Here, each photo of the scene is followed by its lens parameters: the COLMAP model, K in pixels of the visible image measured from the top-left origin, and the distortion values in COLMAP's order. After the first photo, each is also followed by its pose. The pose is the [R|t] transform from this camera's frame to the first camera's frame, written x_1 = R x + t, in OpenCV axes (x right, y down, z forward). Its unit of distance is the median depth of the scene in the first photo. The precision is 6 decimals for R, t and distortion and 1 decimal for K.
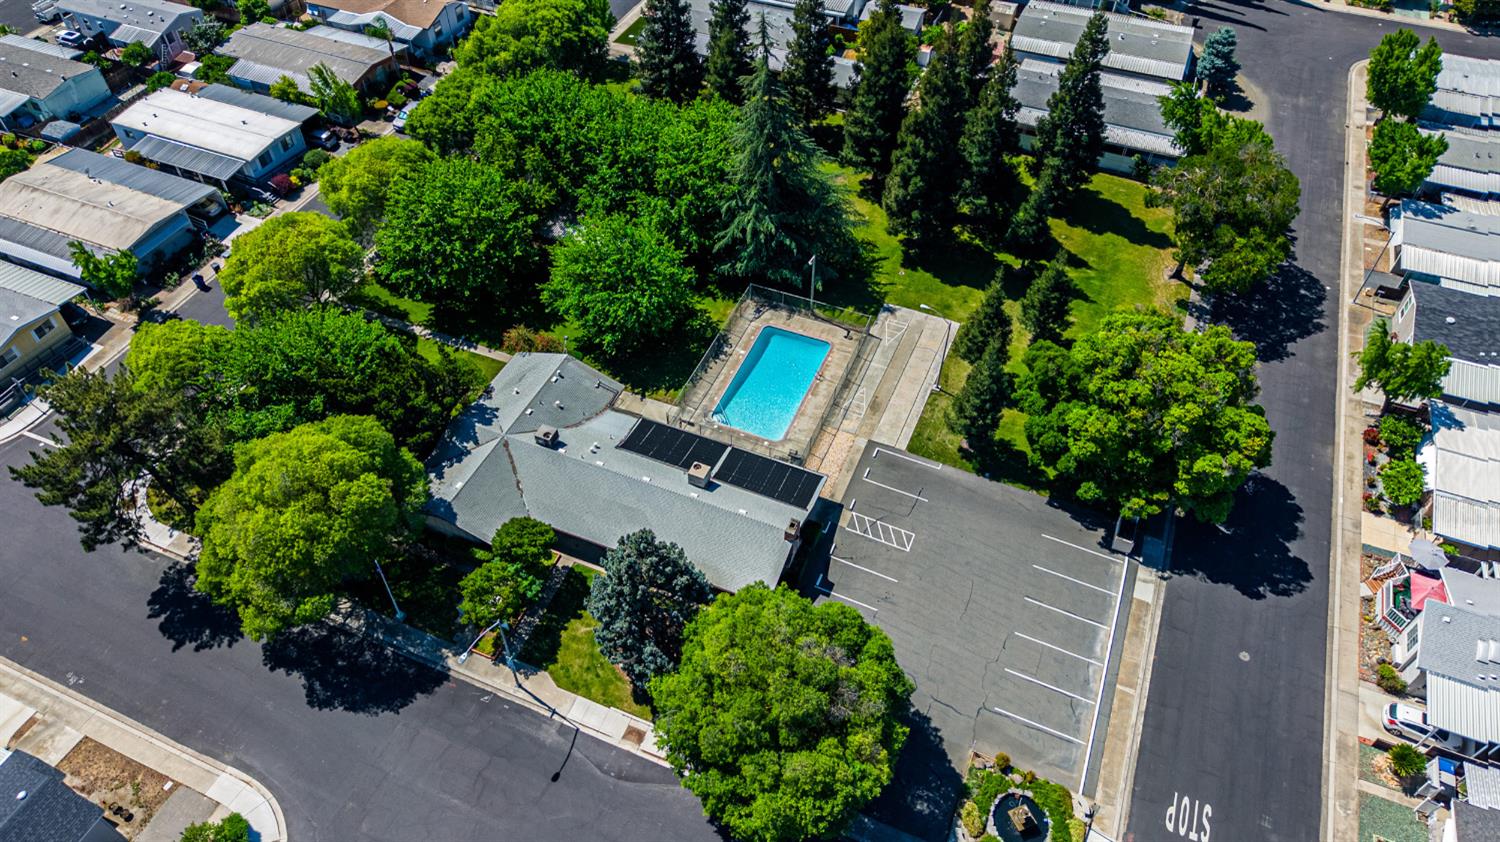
lens RADIAL K [[961.6, 0, 752.4], [0, 961.6, 427.7], [0, 0, 1]] dist [-0.007022, -0.002716]
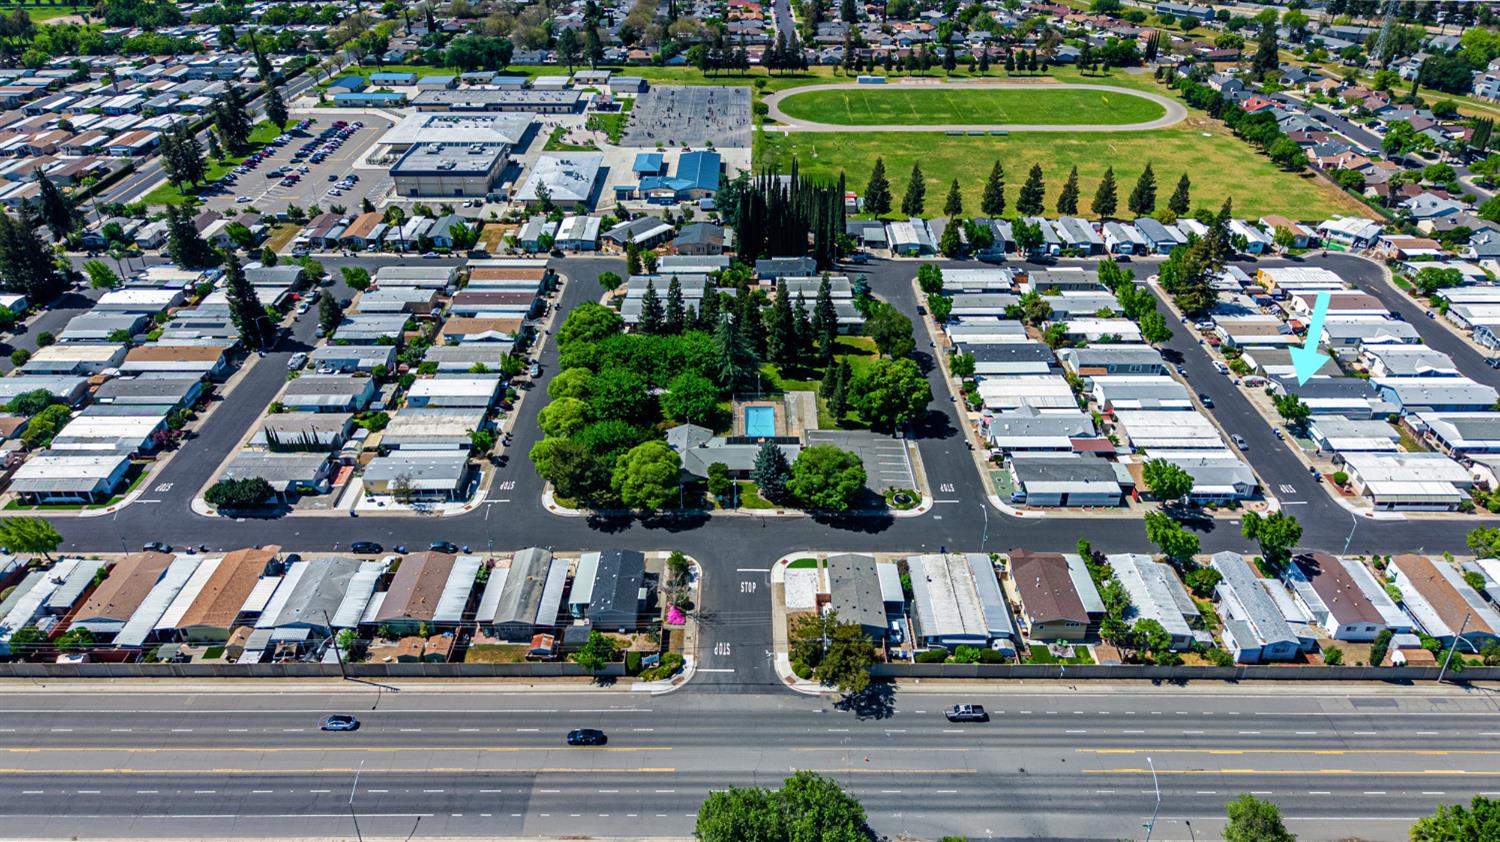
lens RADIAL K [[961.6, 0, 747.9], [0, 961.6, 419.2], [0, 0, 1]] dist [-0.007022, -0.002716]
pose [[0.918946, -0.203538, 0.337803, -0.803600], [0.293492, 0.925082, -0.241010, 0.510742], [-0.263441, 0.320618, 0.909837, -1.228888]]
